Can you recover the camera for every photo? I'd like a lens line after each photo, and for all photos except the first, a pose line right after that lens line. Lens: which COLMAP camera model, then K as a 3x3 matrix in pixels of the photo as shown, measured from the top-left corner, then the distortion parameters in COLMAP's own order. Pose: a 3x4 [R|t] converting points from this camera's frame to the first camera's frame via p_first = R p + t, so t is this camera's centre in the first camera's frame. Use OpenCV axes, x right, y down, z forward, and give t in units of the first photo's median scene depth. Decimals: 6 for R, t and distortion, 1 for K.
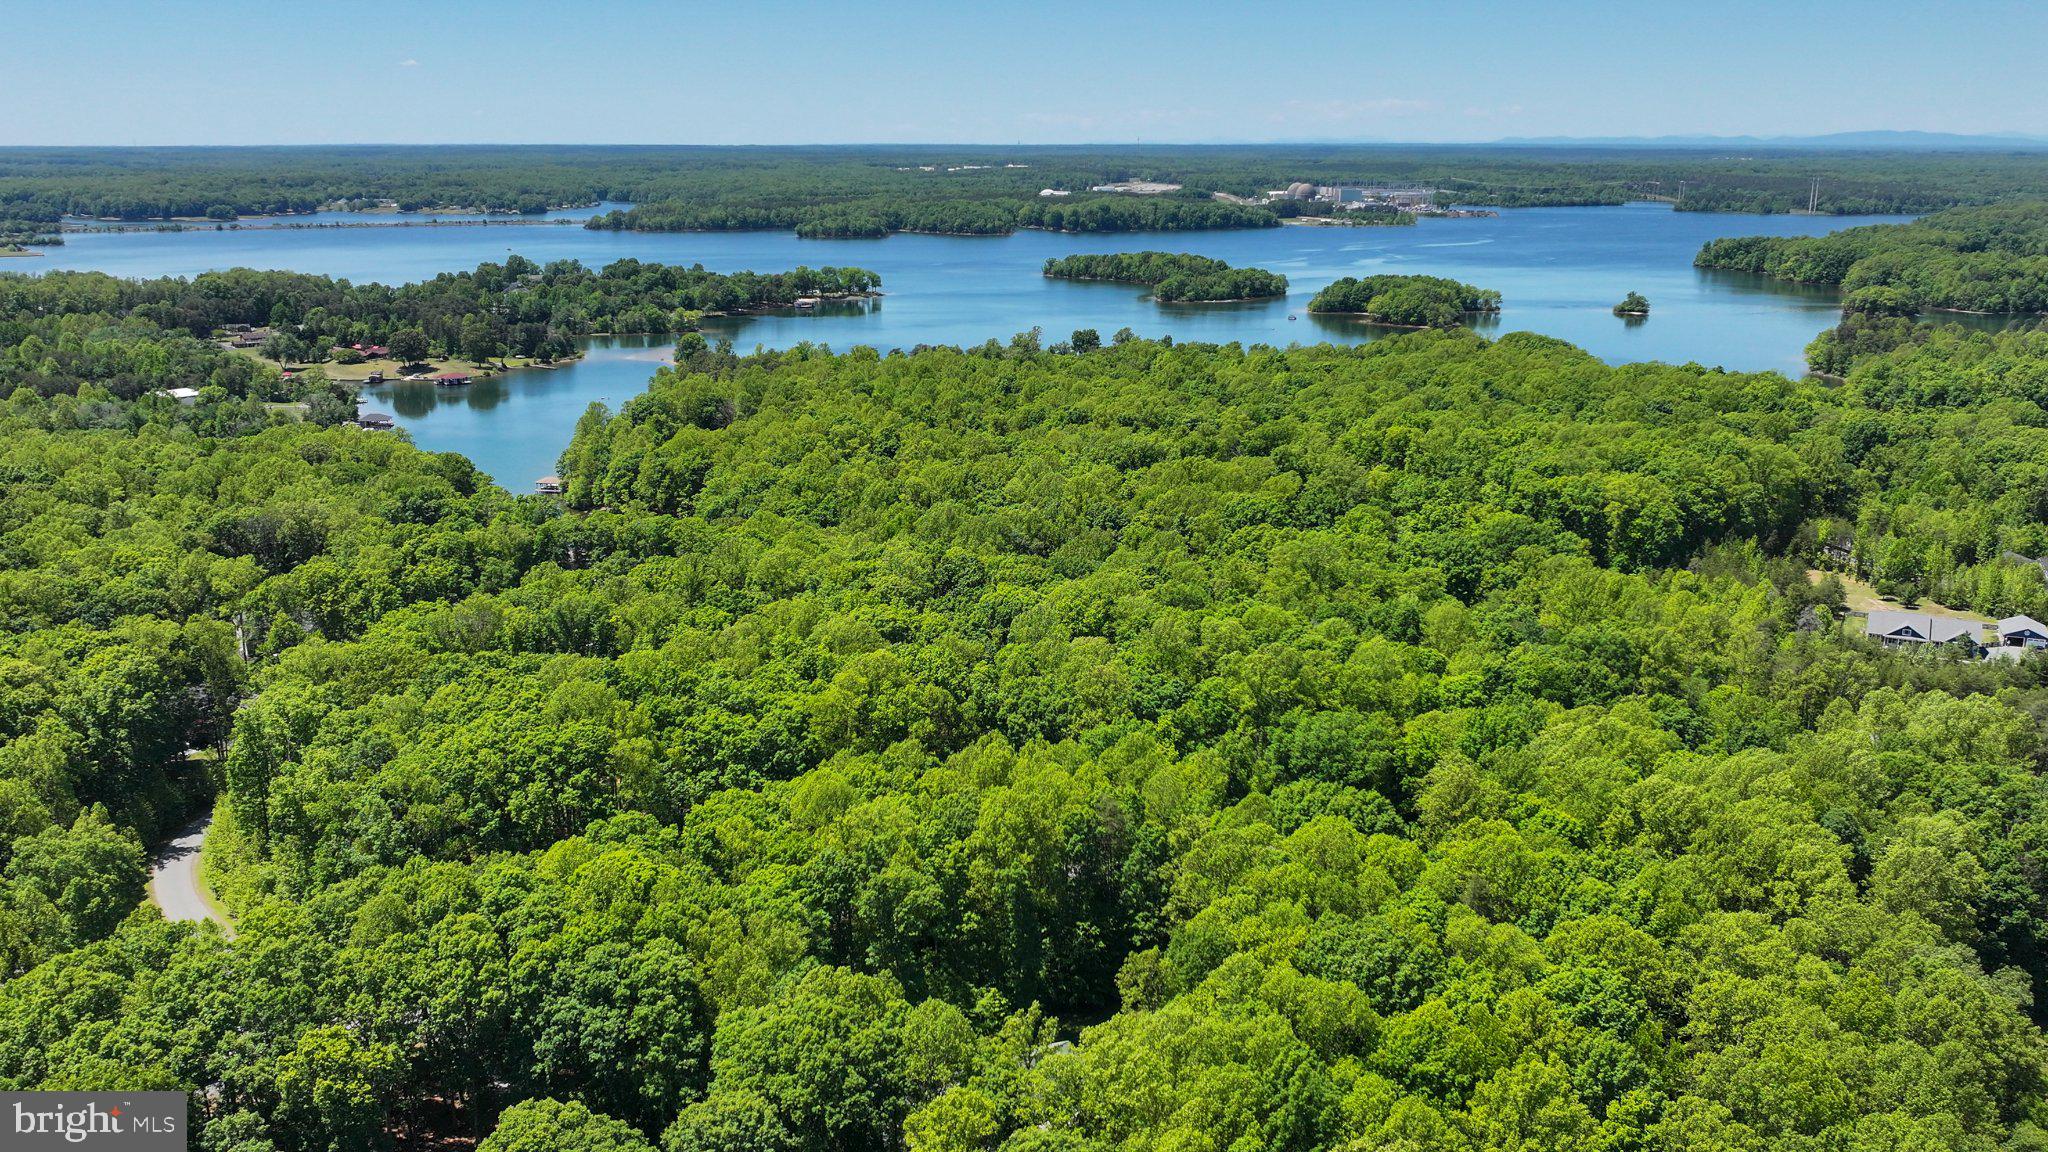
lens RADIAL K [[1674.7, 0, 1026.1], [0, 1674.7, 589.8], [0, 0, 1]] dist [0.015019, -0.018466]
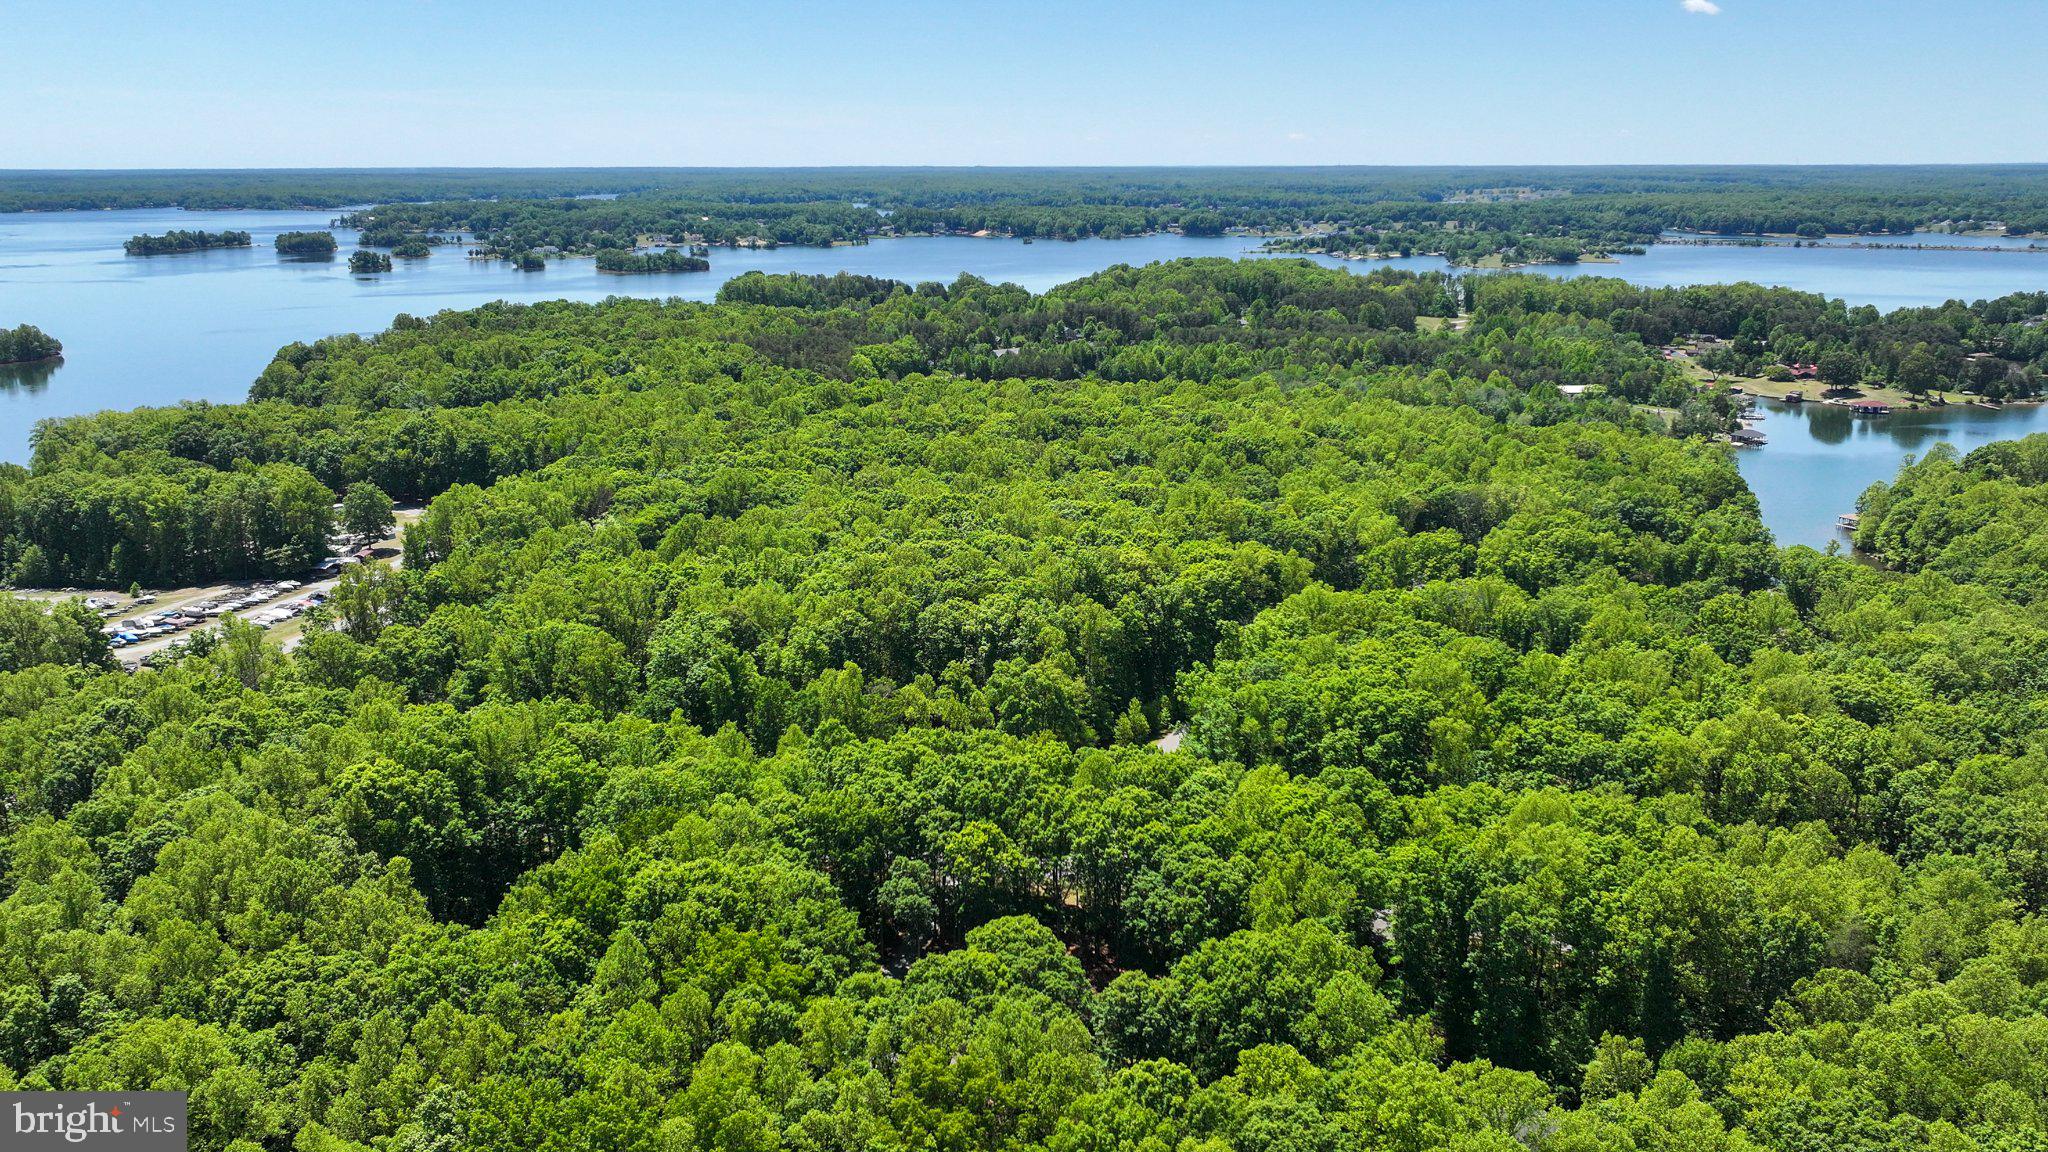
lens RADIAL K [[1674.7, 0, 1026.1], [0, 1674.7, 589.8], [0, 0, 1]] dist [0.015019, -0.018466]
pose [[0.623261, 0.195648, -0.757144, 0.183357], [-0.203617, 0.975403, 0.084434, -0.012074], [0.755040, 0.101543, 0.647768, 0.048146]]
